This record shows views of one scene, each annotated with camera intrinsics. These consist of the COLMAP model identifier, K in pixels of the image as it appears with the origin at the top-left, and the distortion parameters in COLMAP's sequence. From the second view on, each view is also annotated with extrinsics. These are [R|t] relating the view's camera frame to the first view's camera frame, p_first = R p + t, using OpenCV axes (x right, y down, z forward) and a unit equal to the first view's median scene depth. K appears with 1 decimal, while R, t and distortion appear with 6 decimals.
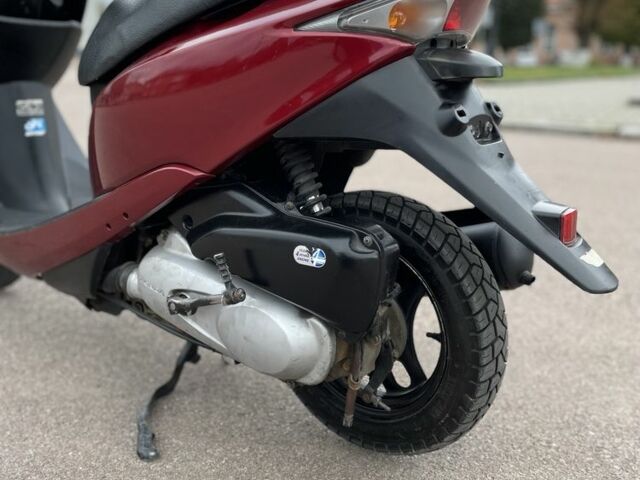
lens RADIAL K [[637.8, 0, 323.4], [0, 637.8, 235.1], [0, 0, 1]] dist [0.102727, -0.128745]
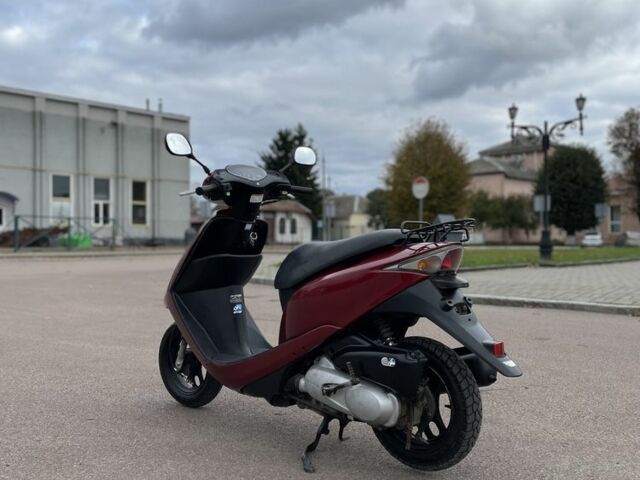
lens RADIAL K [[637.8, 0, 323.4], [0, 637.8, 235.1], [0, 0, 1]] dist [0.102727, -0.128745]
pose [[0.994158, -0.018139, -0.106400, 0.000306], [-0.011560, 0.962215, -0.272047, 0.202343], [0.107314, 0.271688, 0.956384, -1.257971]]
